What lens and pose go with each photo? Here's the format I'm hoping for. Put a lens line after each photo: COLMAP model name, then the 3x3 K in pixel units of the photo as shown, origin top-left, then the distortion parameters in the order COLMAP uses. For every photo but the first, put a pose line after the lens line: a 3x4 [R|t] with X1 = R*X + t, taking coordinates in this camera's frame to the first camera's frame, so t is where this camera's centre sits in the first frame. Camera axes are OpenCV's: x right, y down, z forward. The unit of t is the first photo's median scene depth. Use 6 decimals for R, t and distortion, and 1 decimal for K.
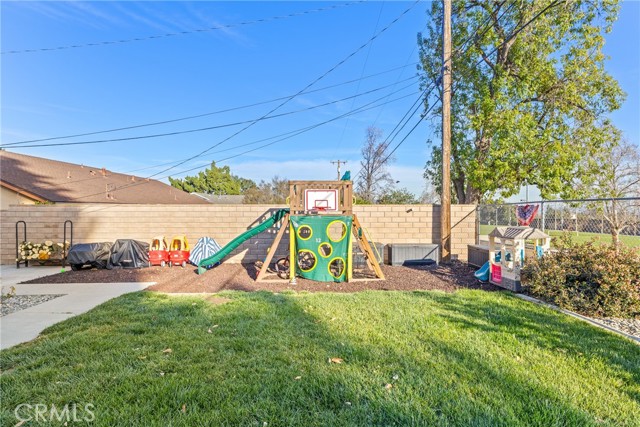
lens RADIAL K [[388.7, 0, 320.4], [0, 388.7, 212.0], [0, 0, 1]] dist [0.000370, 0.000090]
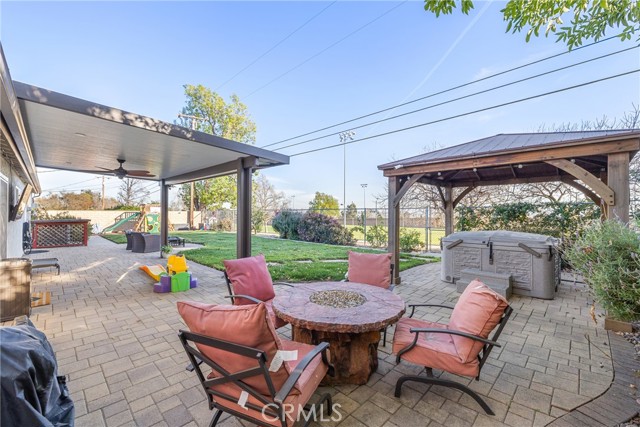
lens RADIAL K [[276.1, 0, 320.8], [0, 276.1, 212.6], [0, 0, 1]] dist [0.000895, -0.000209]
pose [[0.721929, -0.000160, 0.691967, -0.464570], [0.005487, 0.999970, -0.005493, 0.011151], [-0.691945, 0.007763, 0.721908, -1.323609]]
